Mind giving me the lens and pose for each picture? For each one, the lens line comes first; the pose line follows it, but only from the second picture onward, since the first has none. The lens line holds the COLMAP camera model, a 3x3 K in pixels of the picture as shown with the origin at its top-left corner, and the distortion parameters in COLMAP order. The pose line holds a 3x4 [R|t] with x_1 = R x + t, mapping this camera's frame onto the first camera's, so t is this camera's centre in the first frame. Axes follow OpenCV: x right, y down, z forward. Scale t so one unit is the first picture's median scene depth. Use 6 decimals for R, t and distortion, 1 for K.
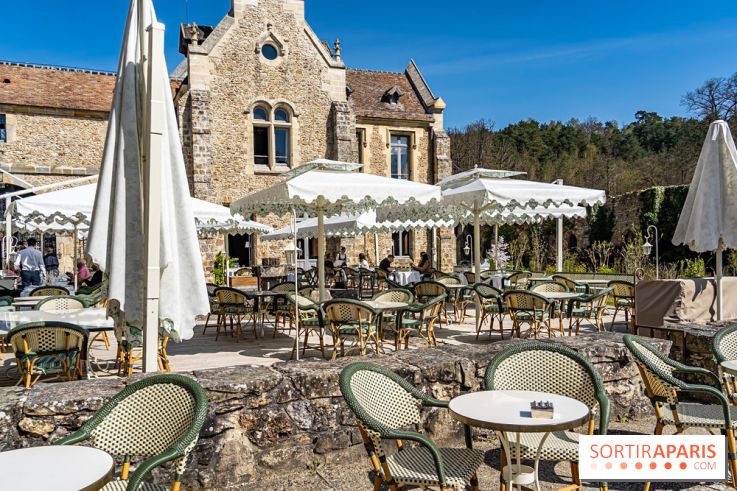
lens RADIAL K [[565.5, 0, 368.5], [0, 565.5, 245.5], [0, 0, 1]] dist [0.007989, 0.001194]
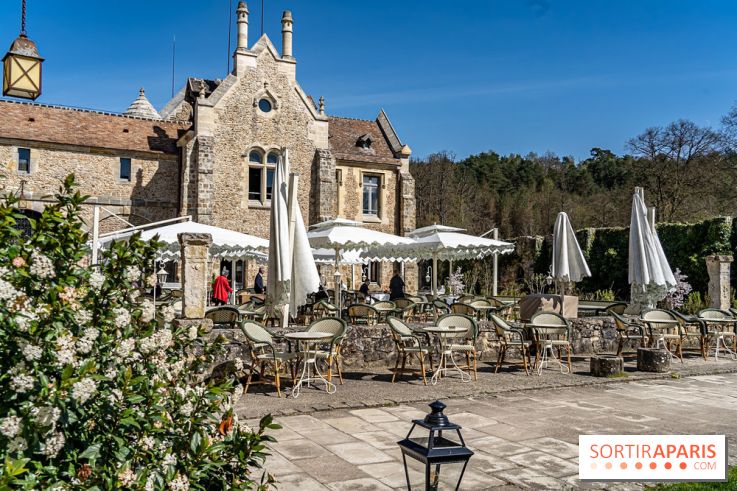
lens RADIAL K [[569.7, 0, 373.3], [0, 569.7, 232.8], [0, 0, 1]] dist [0.005686, 0.002285]
pose [[0.996568, 0.031506, 0.076552, -0.032752], [-0.026148, 0.997204, -0.070008, -0.000644], [-0.078543, 0.067766, 0.994605, -0.179500]]
